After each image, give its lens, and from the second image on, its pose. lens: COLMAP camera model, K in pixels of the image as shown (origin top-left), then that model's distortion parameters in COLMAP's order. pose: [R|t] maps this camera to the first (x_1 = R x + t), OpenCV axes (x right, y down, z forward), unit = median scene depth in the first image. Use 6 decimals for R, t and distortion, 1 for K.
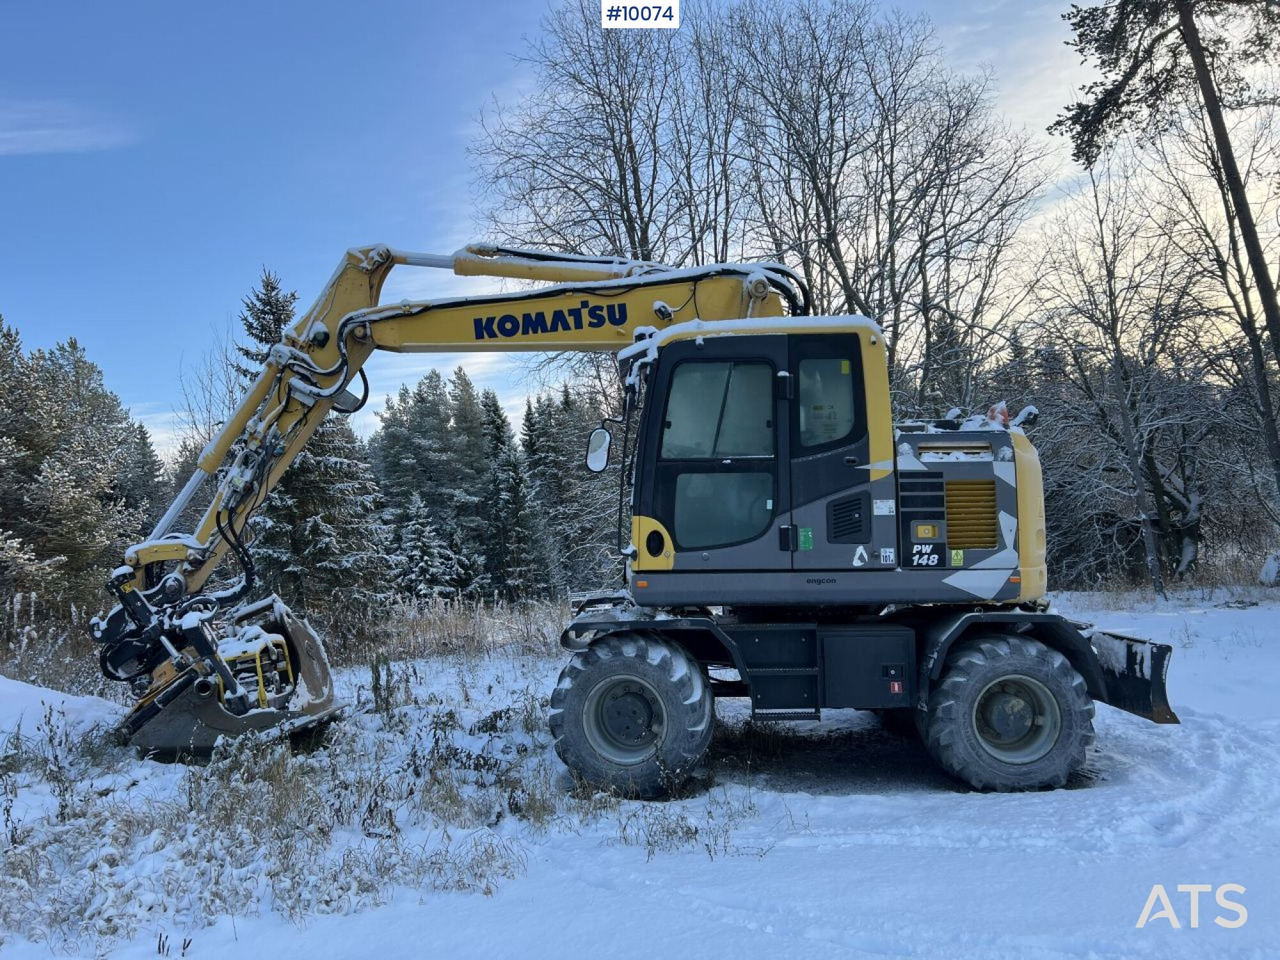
lens RADIAL K [[956.0, 0, 629.7], [0, 956.0, 474.5], [0, 0, 1]] dist [0.078682, -0.093333]
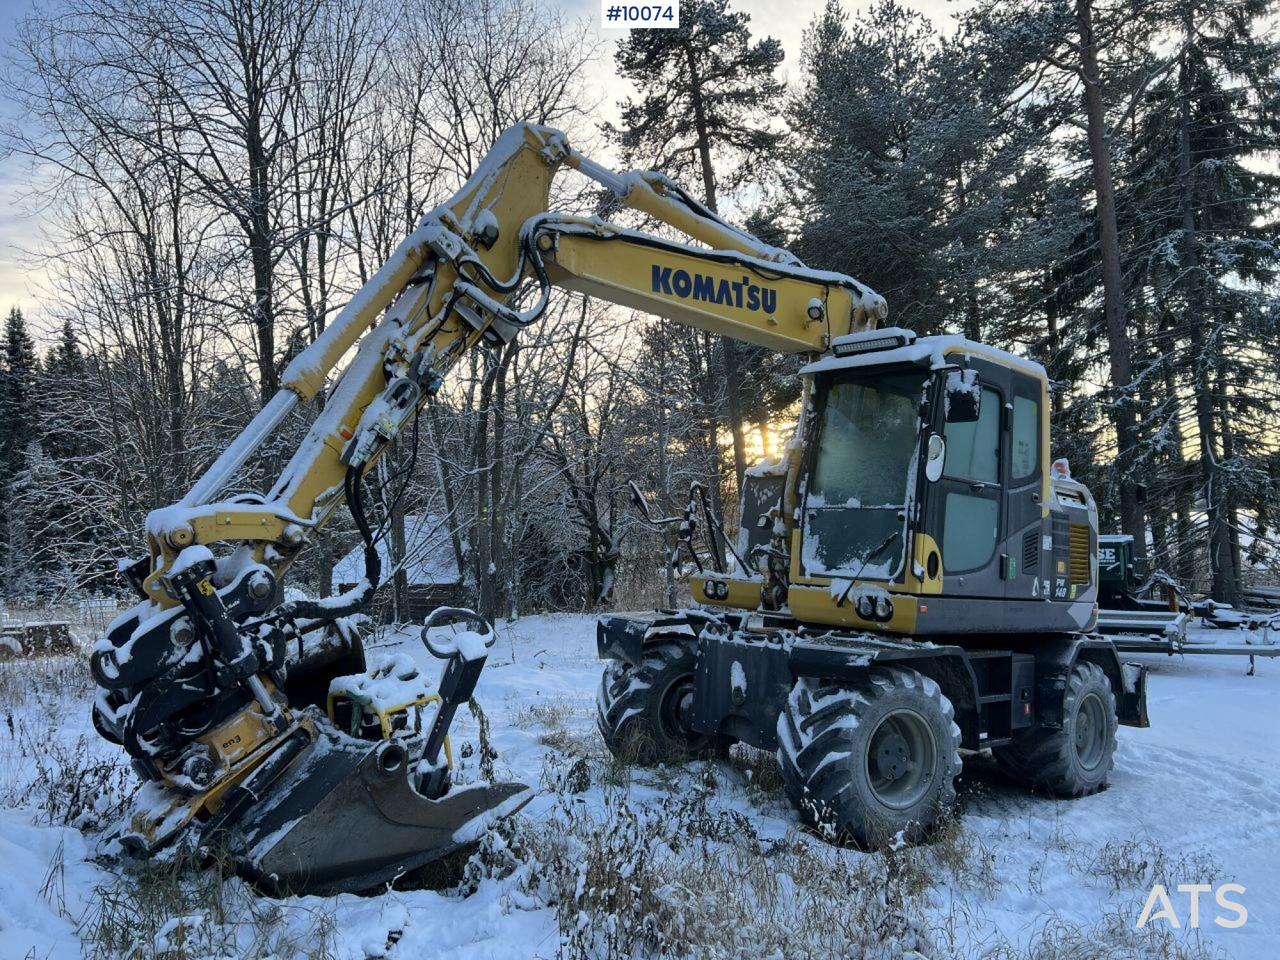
lens RADIAL K [[956.0, 0, 629.7], [0, 956.0, 474.5], [0, 0, 1]] dist [0.078682, -0.093333]
pose [[0.741426, 0.116401, 0.660861, -0.688306], [-0.105107, 0.992829, -0.056952, 0.058022], [-0.662752, -0.027236, 0.748344, 0.419148]]
